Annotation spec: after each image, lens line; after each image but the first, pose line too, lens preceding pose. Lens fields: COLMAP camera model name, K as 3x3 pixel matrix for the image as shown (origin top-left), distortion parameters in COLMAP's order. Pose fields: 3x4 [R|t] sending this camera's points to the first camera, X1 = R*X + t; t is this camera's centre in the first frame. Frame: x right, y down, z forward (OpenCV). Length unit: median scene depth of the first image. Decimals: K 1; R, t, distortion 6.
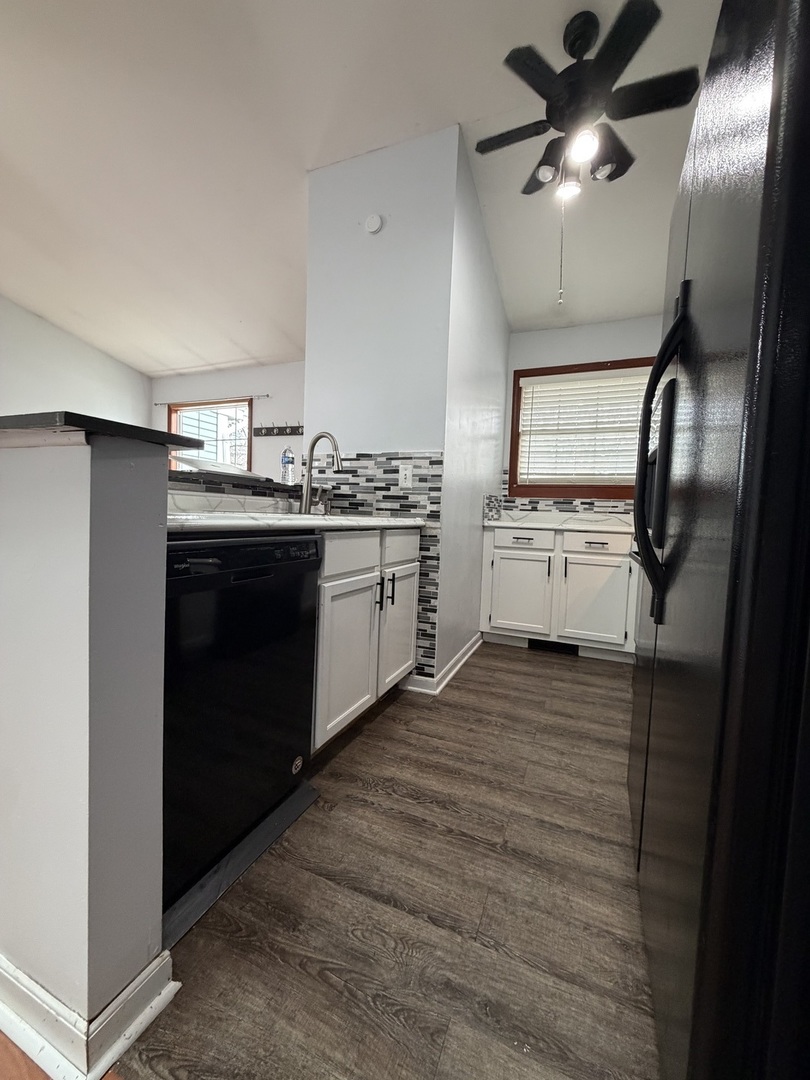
lens RADIAL K [[438.1, 0, 405.0], [0, 438.1, 537.9], [0, 0, 1]] dist [0.001115, 0.000084]
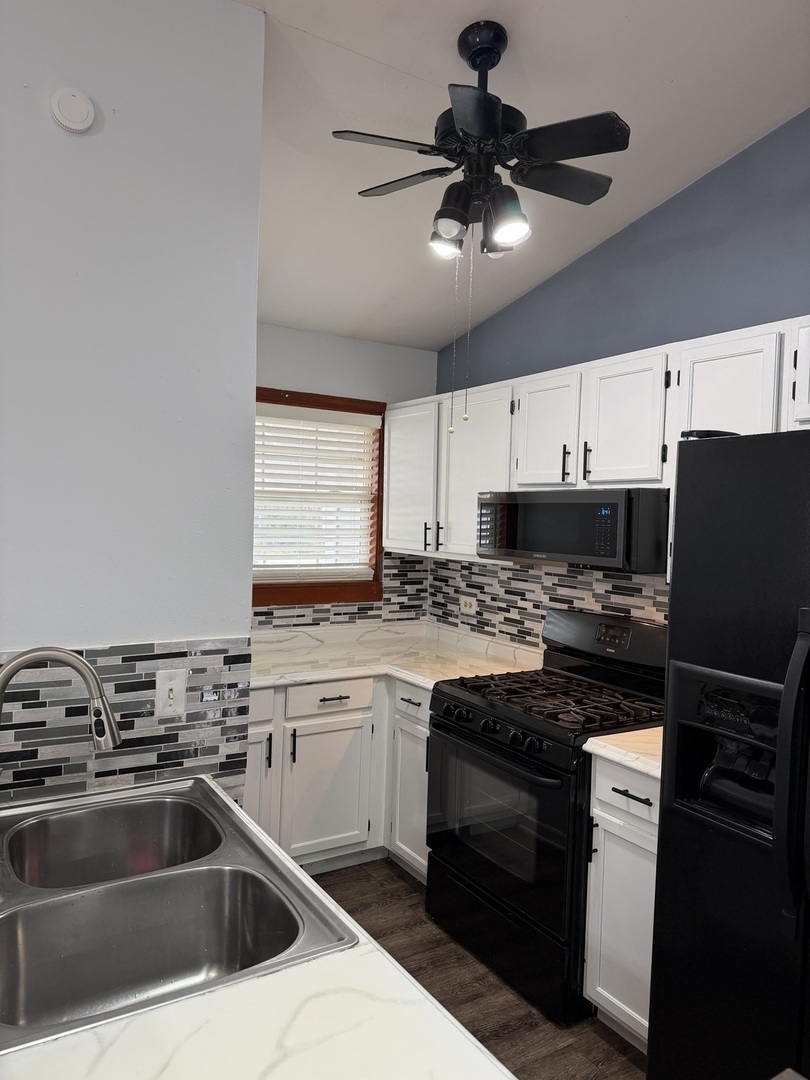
lens RADIAL K [[770.1, 0, 404.8], [0, 770.1, 539.8], [0, 0, 1]] dist [0.054600, -0.052694]
pose [[0.577753, -0.052385, 0.814529, -0.514440], [0.033163, 0.998621, 0.040702, -0.325628], [-0.815537, 0.003497, 0.578694, 0.310338]]
